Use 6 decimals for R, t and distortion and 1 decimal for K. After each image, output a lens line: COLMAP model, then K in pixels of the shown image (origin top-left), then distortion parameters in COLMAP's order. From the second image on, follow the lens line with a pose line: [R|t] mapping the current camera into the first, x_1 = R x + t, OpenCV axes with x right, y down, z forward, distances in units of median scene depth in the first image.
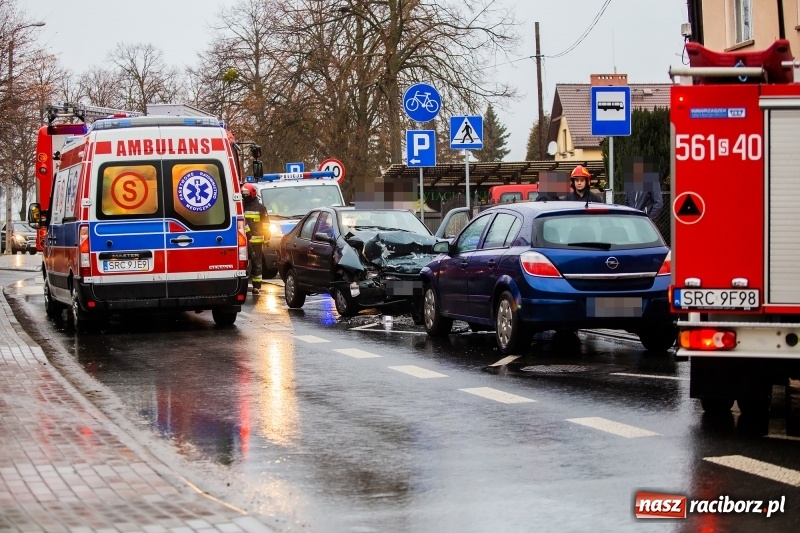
lens RADIAL K [[2115.5, 0, 400.0], [0, 2115.5, 266.5], [0, 0, 1]] dist [-0.370252, 0.217417]
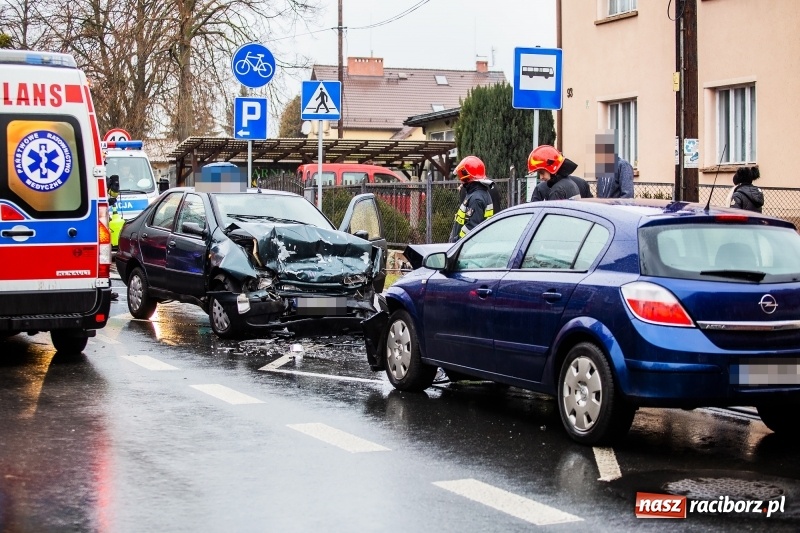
lens RADIAL K [[1775.0, 0, 400.0], [0, 1775.0, 266.5], [0, 0, 1]] dist [-0.337567, 0.101553]
pose [[0.984939, 0.028598, 0.170522, -0.074212], [-0.032007, 0.999338, 0.017272, -0.014433], [-0.169915, -0.022469, 0.985202, 0.404185]]
